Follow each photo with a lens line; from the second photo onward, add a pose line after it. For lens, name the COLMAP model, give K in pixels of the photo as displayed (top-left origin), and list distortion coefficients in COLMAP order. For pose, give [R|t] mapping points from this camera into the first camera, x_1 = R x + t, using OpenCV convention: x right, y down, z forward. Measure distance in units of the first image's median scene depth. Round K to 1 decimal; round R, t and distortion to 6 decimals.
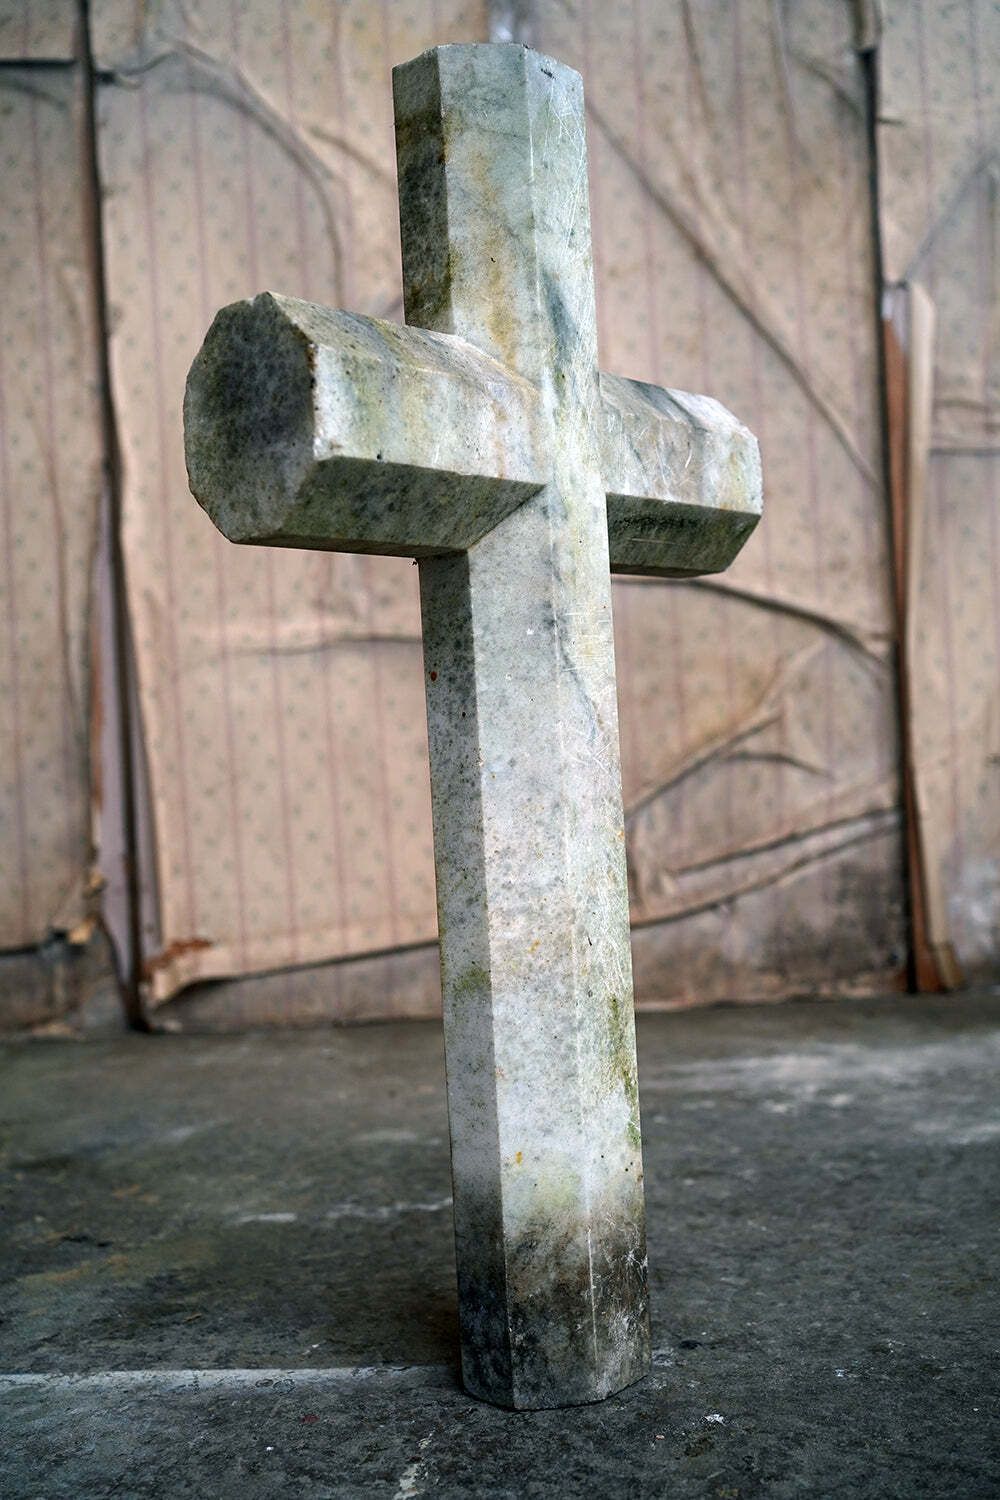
lens RADIAL K [[1523.5, 0, 511.8], [0, 1523.5, 751.1], [0, 0, 1]] dist [0.029295, 0.000000]
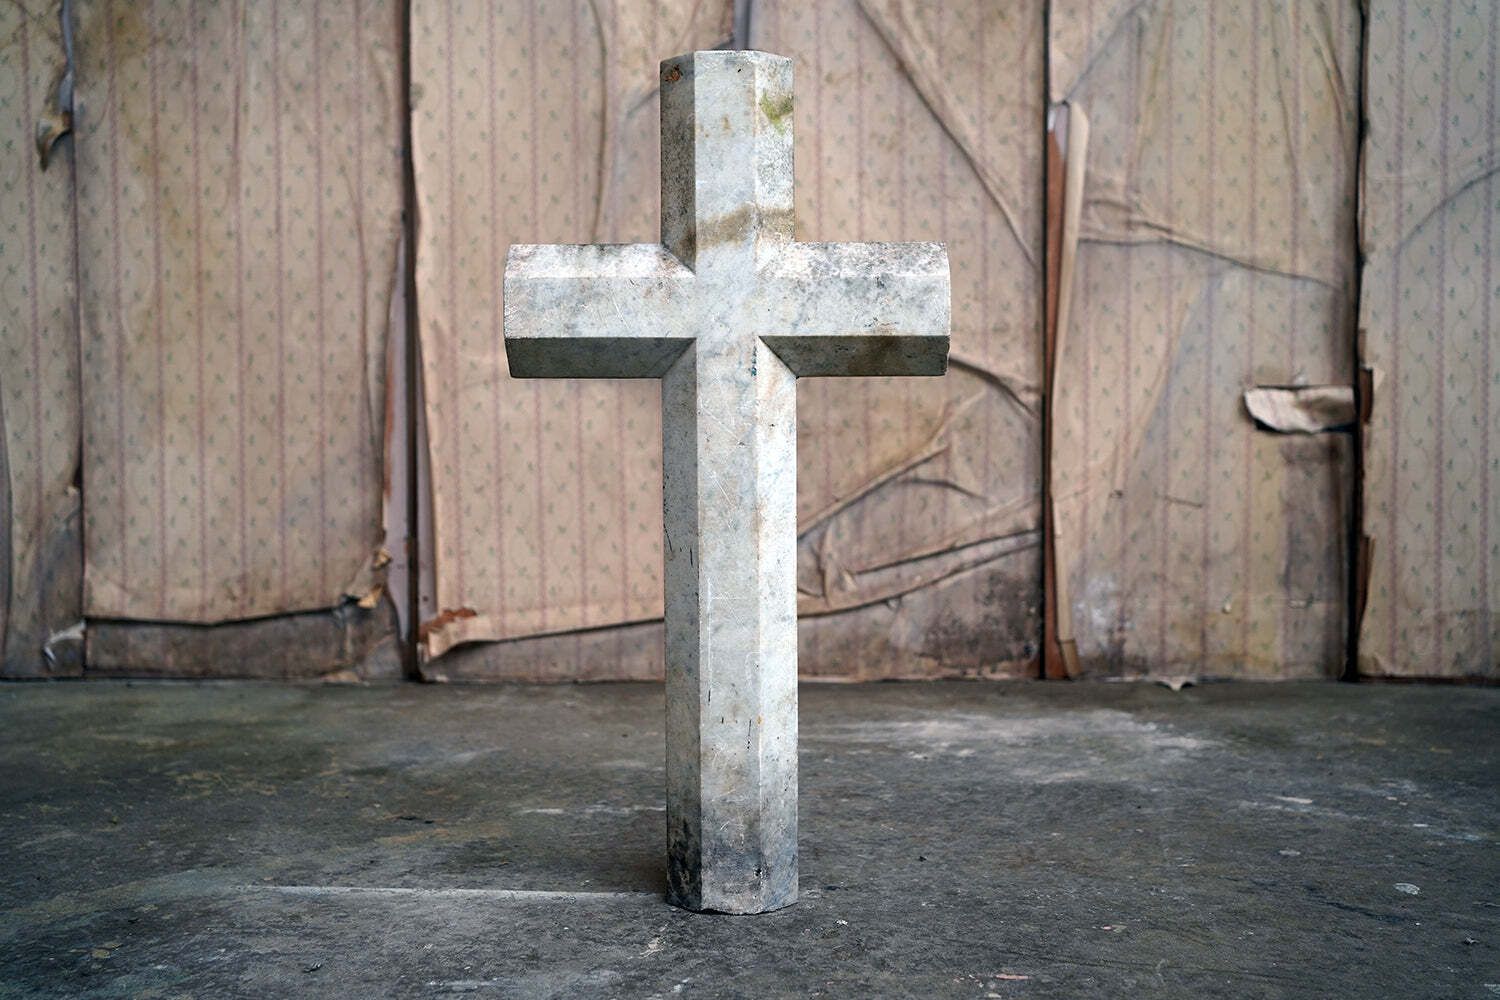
lens RADIAL K [[1523.5, 0, 748.4], [0, 1523.5, 492.9], [0, 0, 1]] dist [0.029295, 0.000000]
pose [[0.998672, 0.047064, 0.020975, -0.008185], [-0.047853, 0.998099, 0.038842, -0.028564], [-0.019107, -0.039794, 0.999025, -0.225524]]
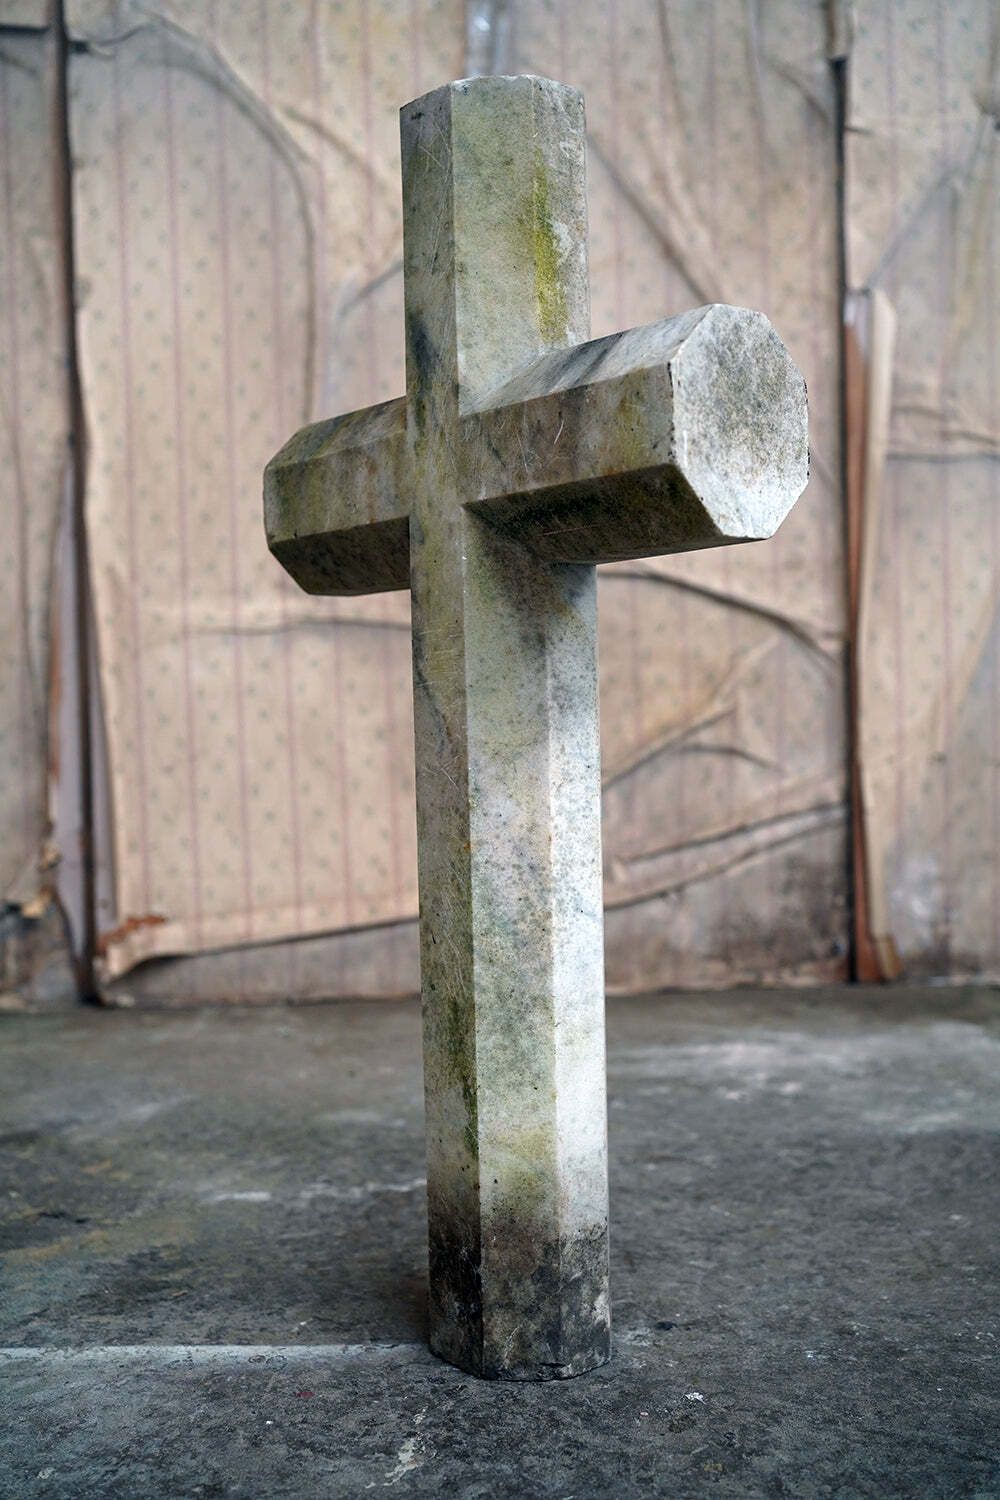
lens RADIAL K [[1523.5, 0, 511.0], [0, 1523.5, 751.9], [0, 0, 1]] dist [0.029295, 0.000000]
pose [[0.998463, 0.027193, 0.048289, -0.021553], [-0.028040, 0.999463, 0.016951, -0.008110], [-0.047802, -0.018279, 0.998690, -0.013848]]
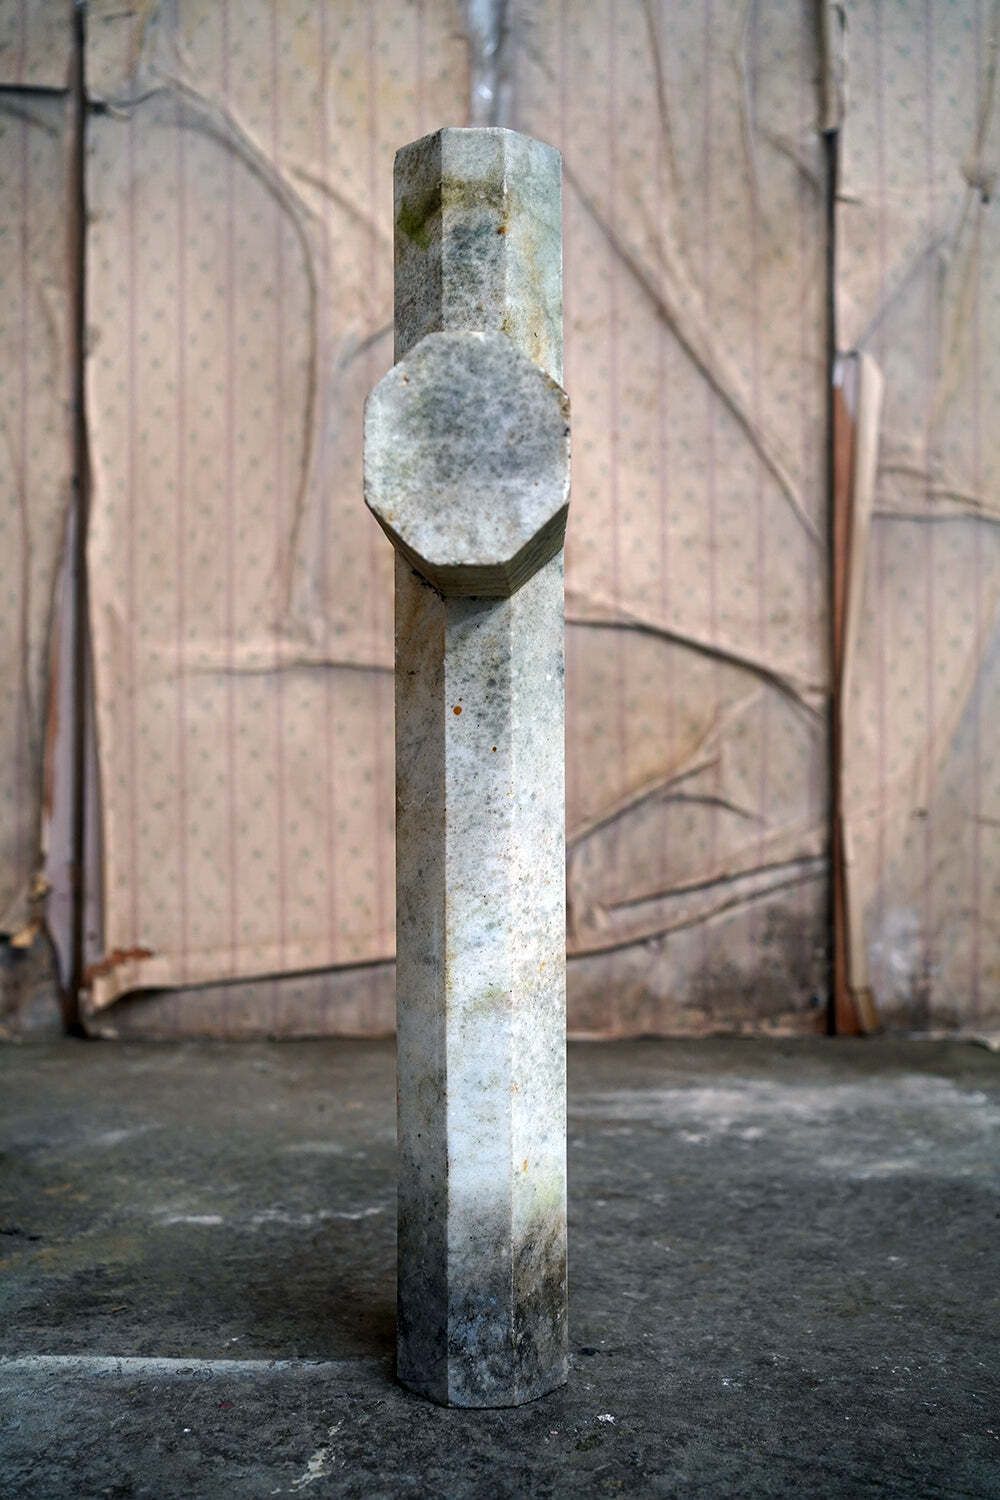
lens RADIAL K [[1523.5, 0, 507.9], [0, 1523.5, 747.0], [0, 0, 1]] dist [0.029295, 0.000000]
pose [[0.998148, 0.052975, 0.029903, 0.002725], [-0.052342, 0.998396, -0.021575, -0.002377], [-0.030998, 0.019969, 0.999320, -0.029665]]
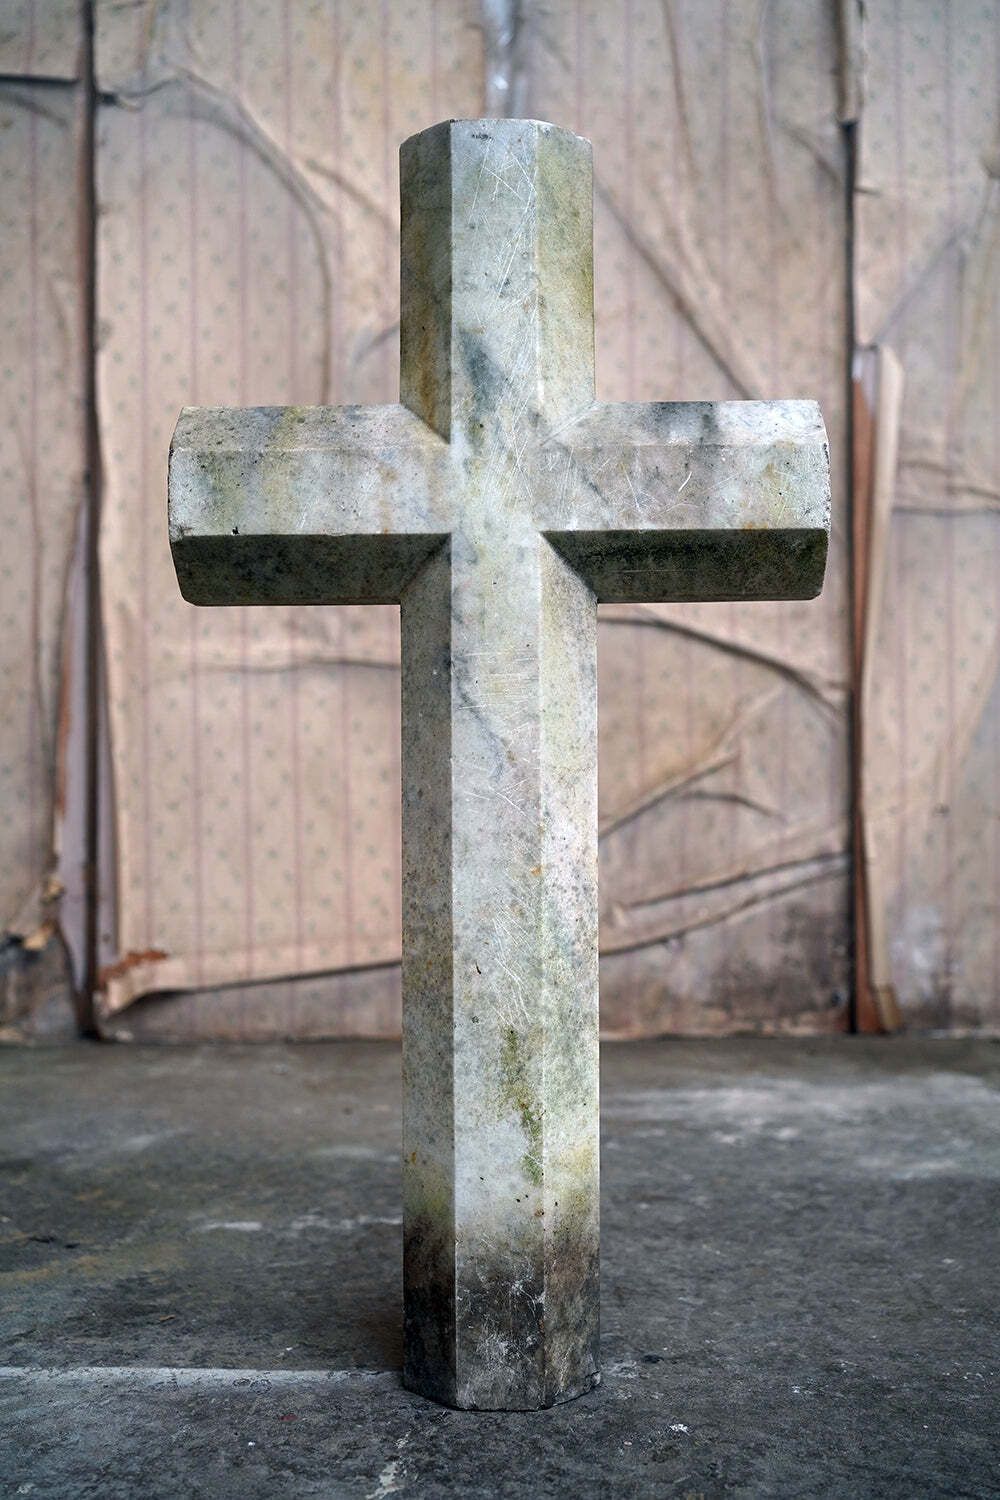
lens RADIAL K [[1523.5, 0, 509.6], [0, 1523.5, 750.6], [0, 0, 1]] dist [0.029295, 0.000000]
pose [[0.997994, 0.048894, 0.040217, -0.018337], [-0.048137, 0.998649, -0.019570, -0.000269], [-0.041120, 0.017595, 0.998999, -0.018935]]
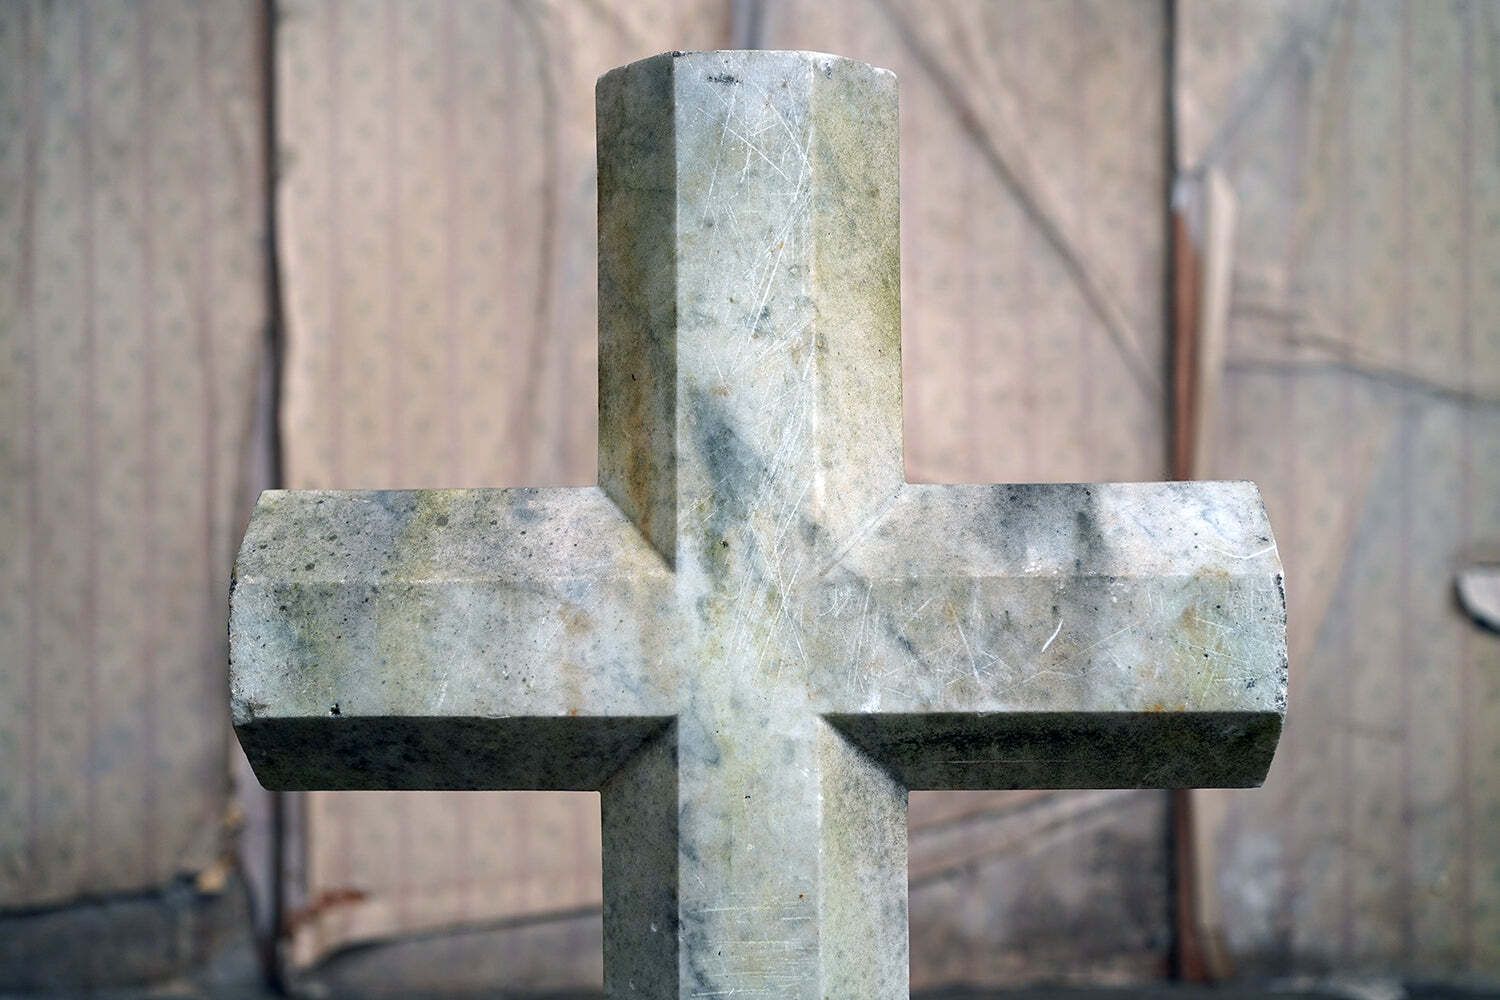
lens RADIAL K [[1523.5, 0, 751.7], [0, 1523.5, 502.3], [0, 0, 1]] dist [0.029295, 0.000000]
pose [[0.998542, 0.044161, 0.031055, -0.017488], [-0.044177, 0.999024, -0.000166, -0.104162], [-0.031032, -0.001207, 0.999518, 0.135763]]
